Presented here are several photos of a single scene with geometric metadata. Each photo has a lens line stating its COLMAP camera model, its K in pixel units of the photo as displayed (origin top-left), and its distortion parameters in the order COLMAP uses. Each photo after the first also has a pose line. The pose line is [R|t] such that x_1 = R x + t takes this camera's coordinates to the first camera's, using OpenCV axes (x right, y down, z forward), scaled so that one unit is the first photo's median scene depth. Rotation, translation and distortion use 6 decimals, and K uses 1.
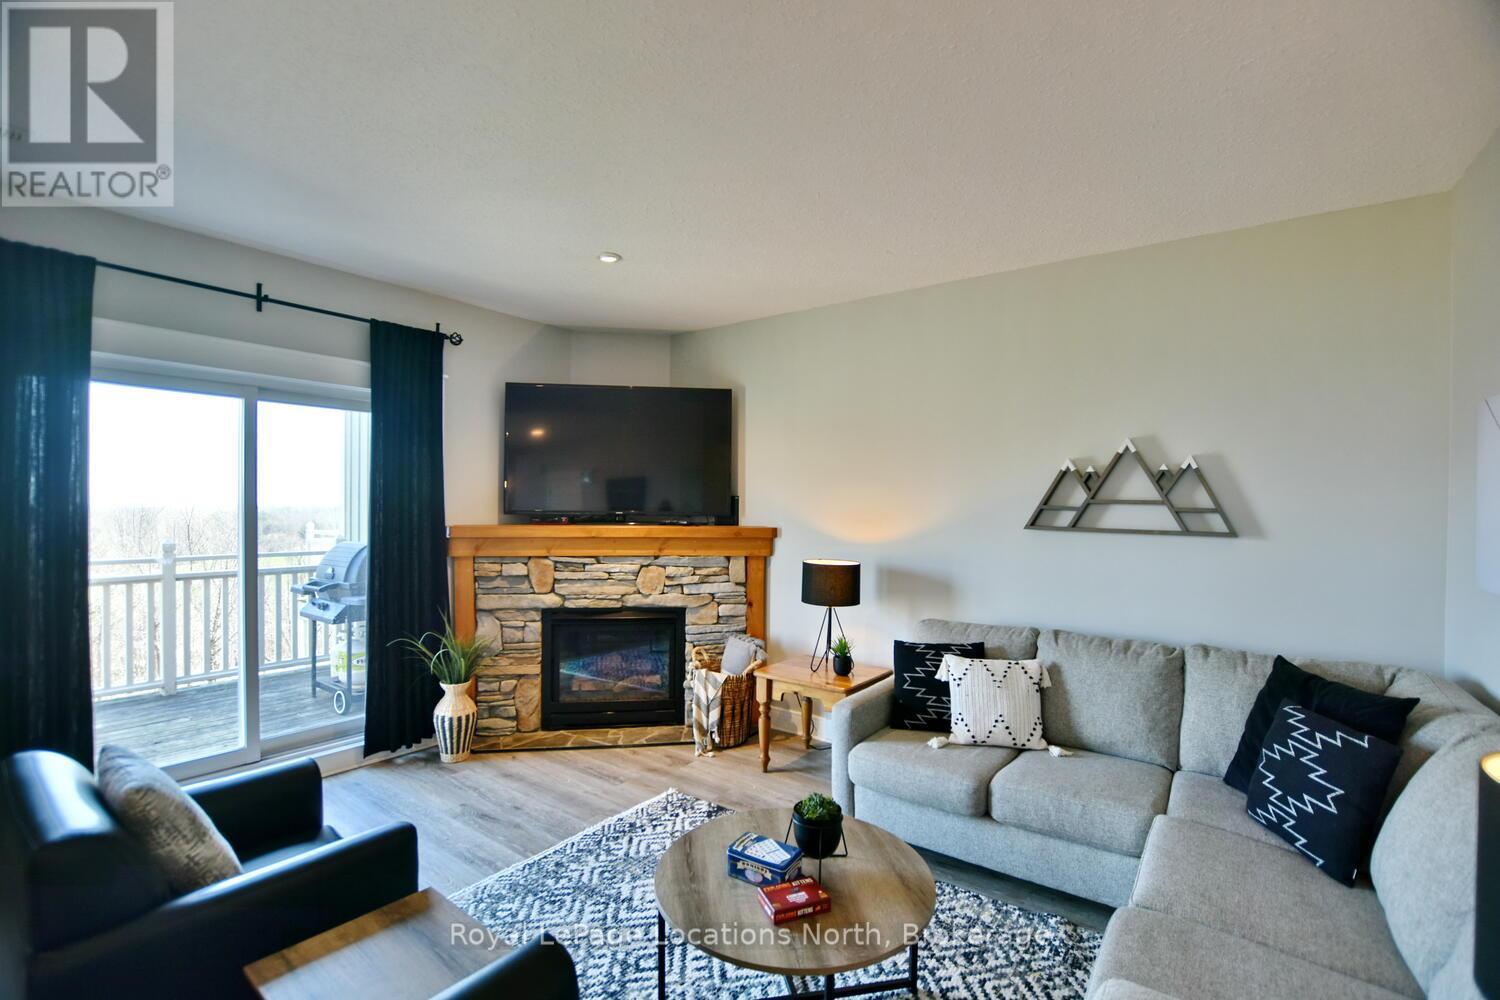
lens RADIAL K [[689.3, 0, 748.4], [0, 689.3, 517.0], [0, 0, 1]] dist [-0.036630, 0.000905]
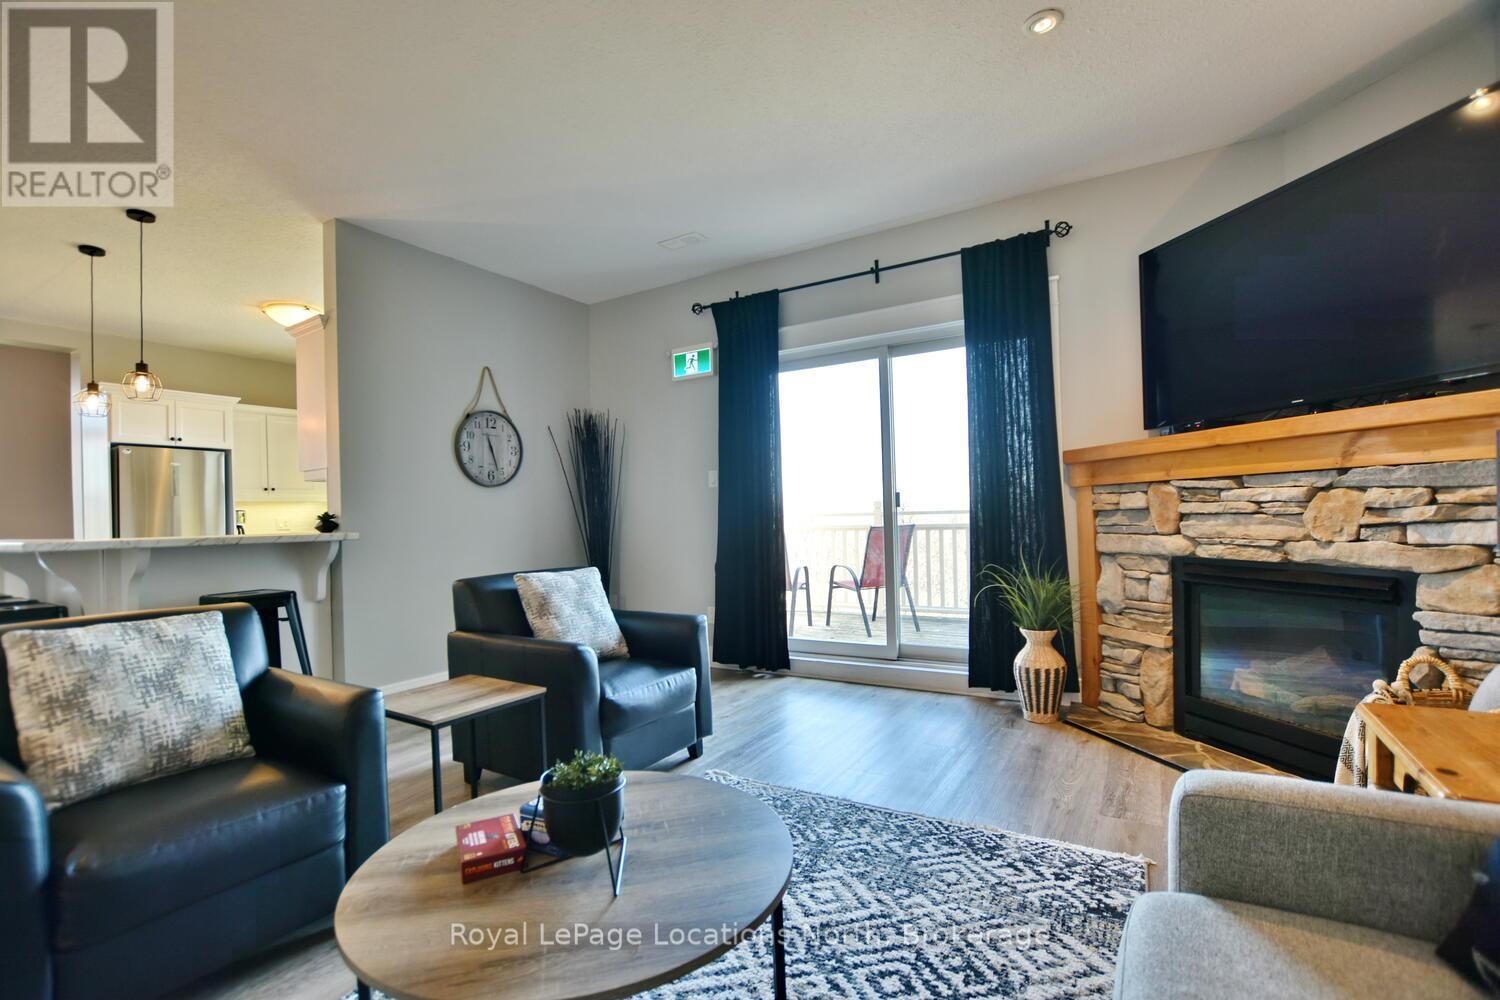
lens RADIAL K [[666.6, 0, 743.1], [0, 666.6, 516.5], [0, 0, 1]] dist [-0.001169, 0.000091]
pose [[0.085303, -0.008647, -0.996318, 0.358230], [0.015177, 0.999858, -0.007378, 0.096606], [0.996239, -0.014492, 0.085422, 0.539505]]
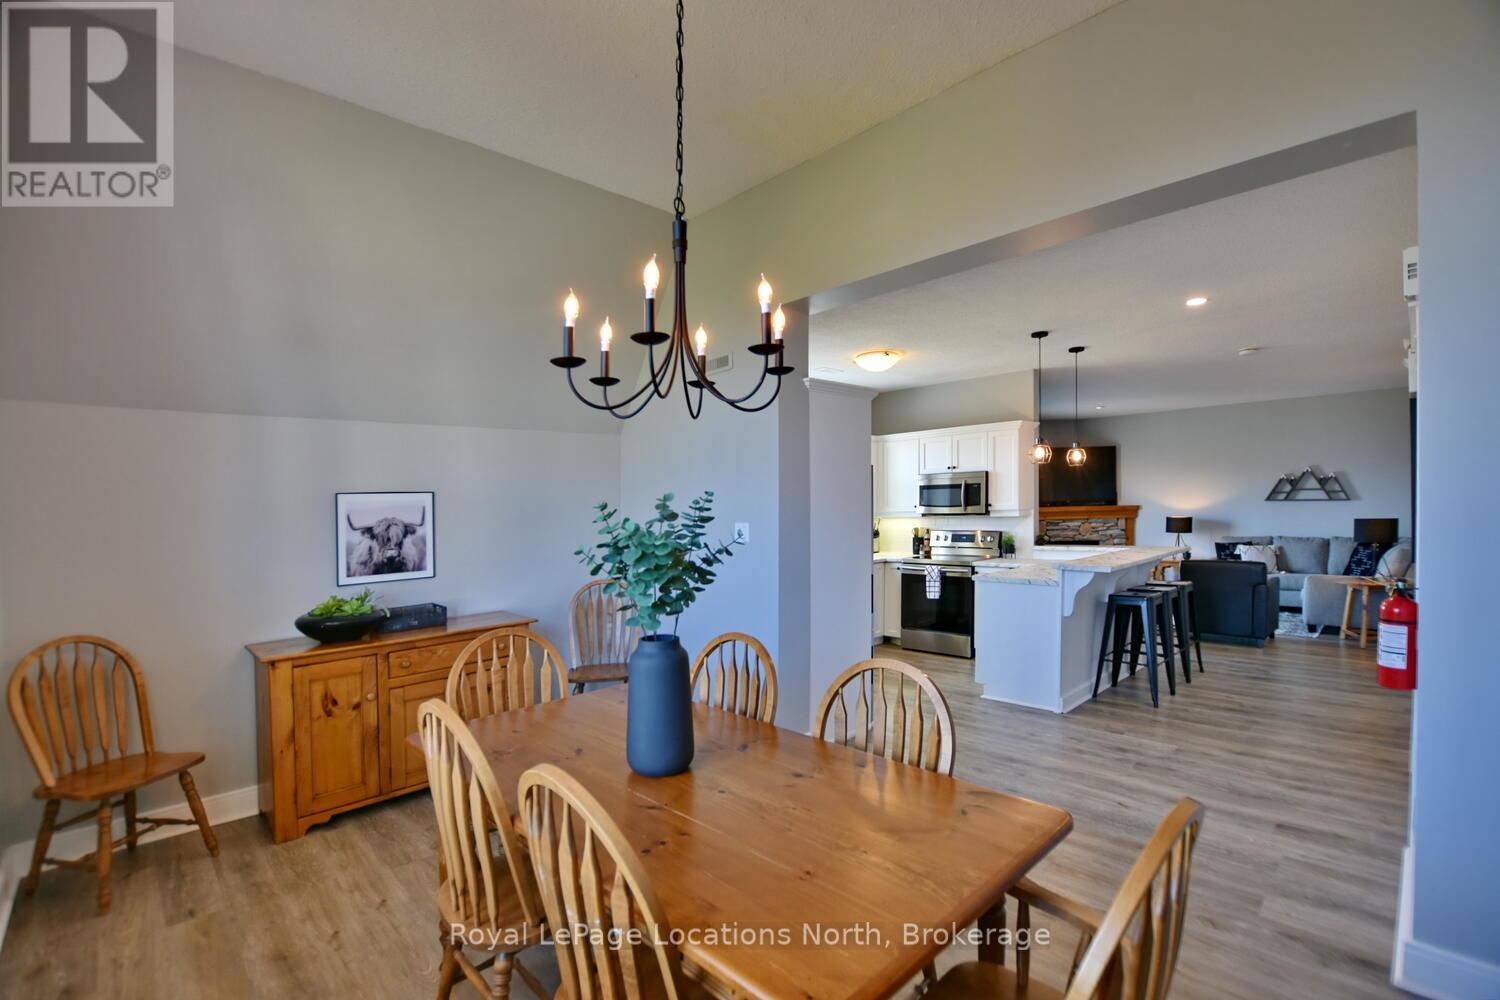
lens RADIAL K [[683.2, 0, 712.4], [0, 683.2, 556.6], [0, 0, 1]] dist [-0.047145, -0.000069]
pose [[0.979035, -0.023685, -0.202309, -1.008484], [0.035321, 0.997911, 0.054097, 0.016205], [0.200605, -0.060109, 0.977826, -1.663455]]
